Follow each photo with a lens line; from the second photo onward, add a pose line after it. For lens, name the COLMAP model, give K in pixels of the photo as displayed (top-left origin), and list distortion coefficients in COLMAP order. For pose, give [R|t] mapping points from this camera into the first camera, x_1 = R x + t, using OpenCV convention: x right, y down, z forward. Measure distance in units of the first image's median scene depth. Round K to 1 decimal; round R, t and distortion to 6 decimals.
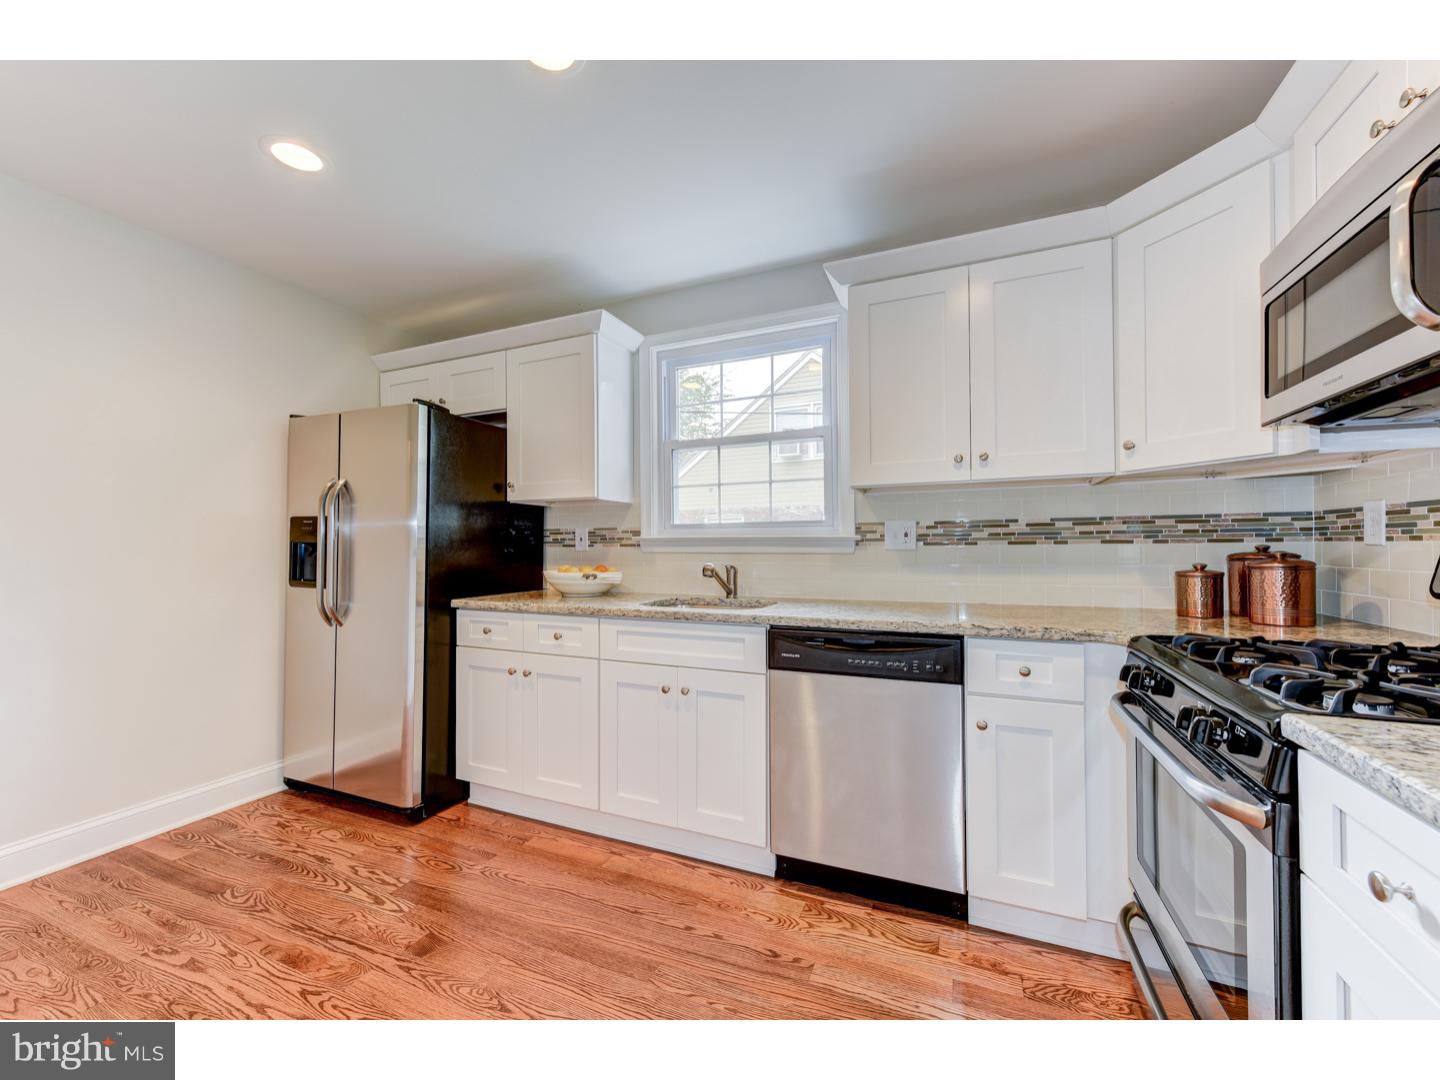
lens RADIAL K [[567.4, 0, 719.2], [0, 567.4, 541.0], [0, 0, 1]] dist [-0.000444, -0.000137]
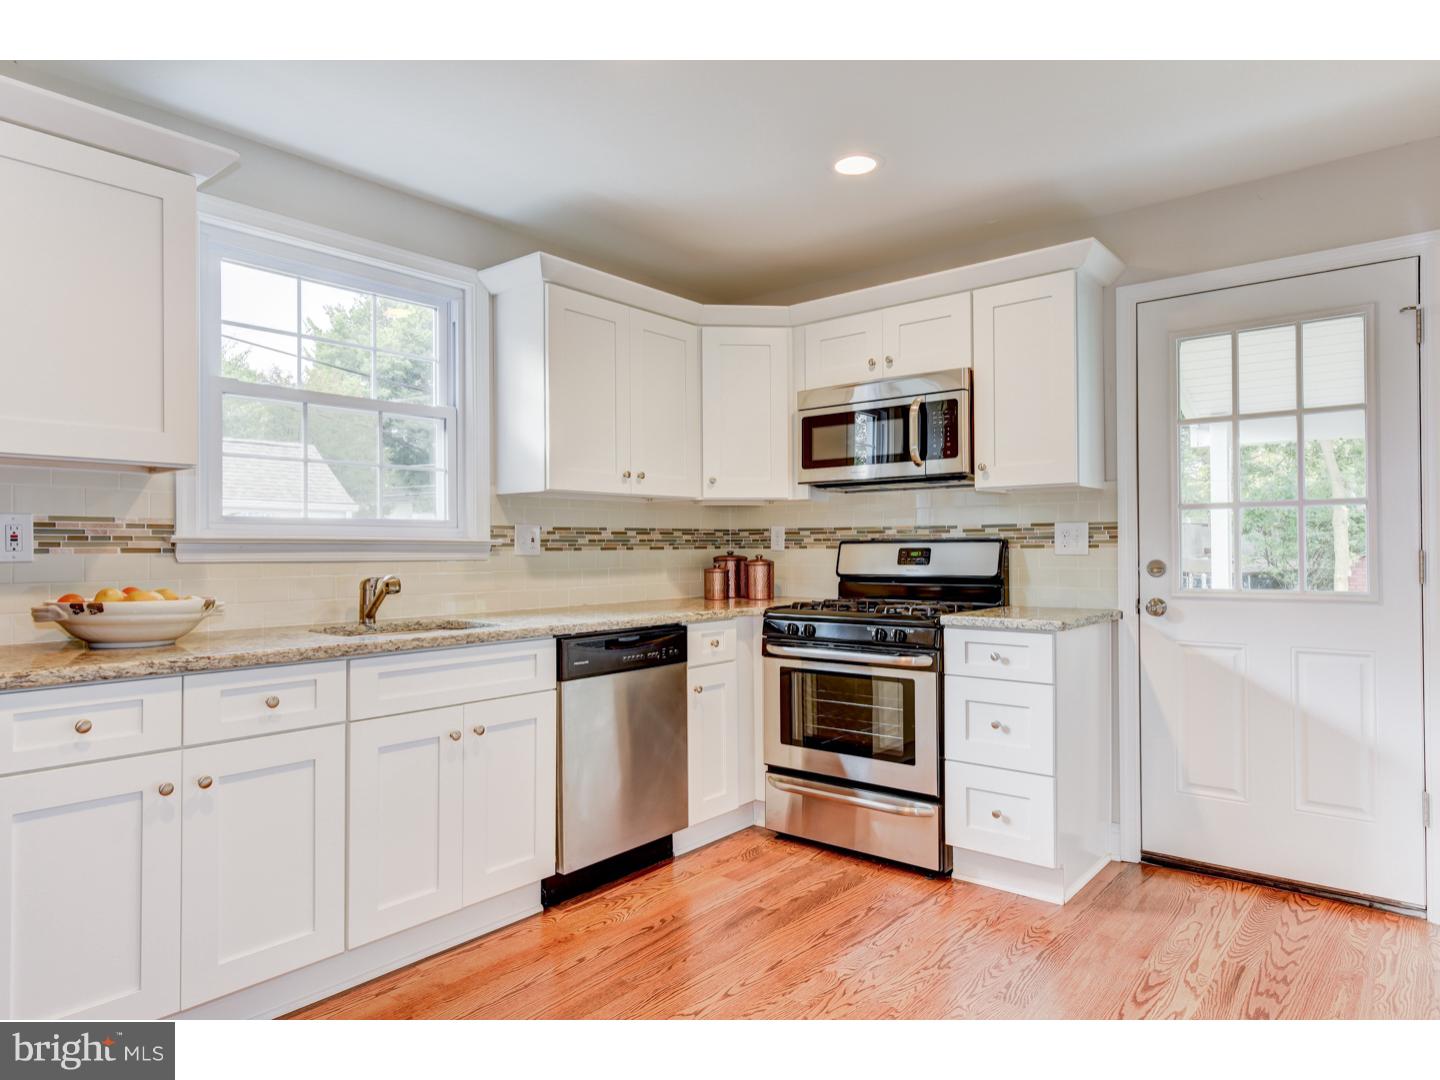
lens RADIAL K [[872.1, 0, 719.2], [0, 872.1, 541.5], [0, 0, 1]] dist [0.005720, -0.000244]
pose [[0.278354, 0.011673, 0.960408, -1.144140], [-0.007473, 0.999922, -0.009988, 0.004861], [-0.960450, -0.004397, 0.278419, 0.318589]]
